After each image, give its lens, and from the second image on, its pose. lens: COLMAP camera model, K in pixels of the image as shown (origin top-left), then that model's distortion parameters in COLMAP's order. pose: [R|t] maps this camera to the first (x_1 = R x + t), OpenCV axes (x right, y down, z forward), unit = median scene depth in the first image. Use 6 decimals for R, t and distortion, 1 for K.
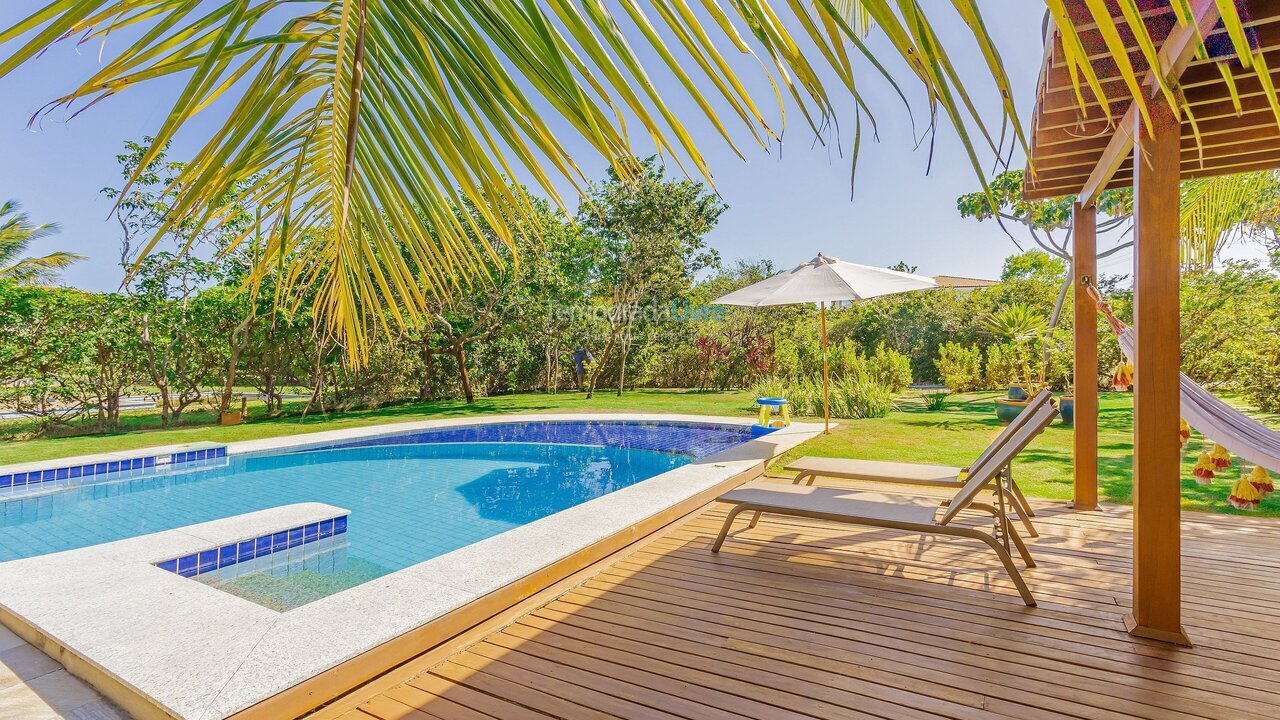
lens RADIAL K [[624.9, 0, 659.5], [0, 624.9, 340.4], [0, 0, 1]] dist [-0.000821, 0.000358]
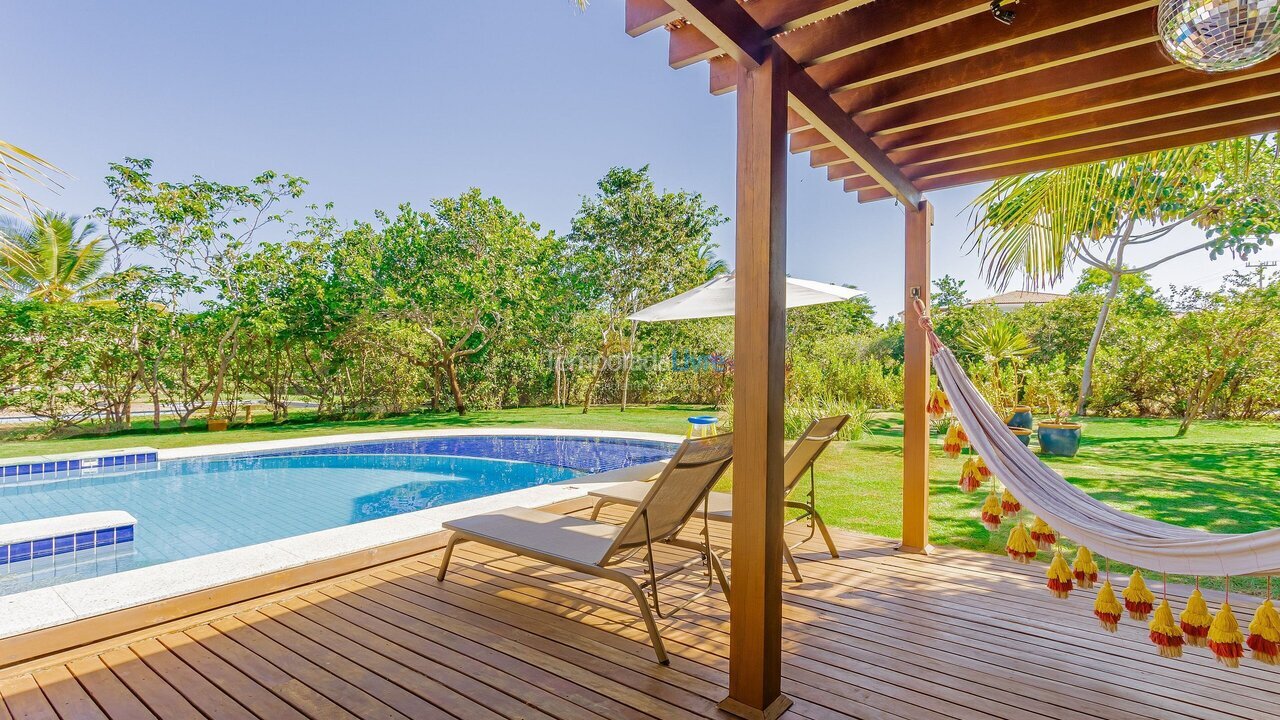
lens RADIAL K [[624.9, 0, 641.8], [0, 624.9, 377.3], [0, 0, 1]] dist [-0.000821, 0.000358]
pose [[0.993796, 0.015168, -0.110177, 0.231288], [-0.011368, 0.999322, 0.035032, -0.002543], [0.110634, -0.033562, 0.993294, 0.049390]]
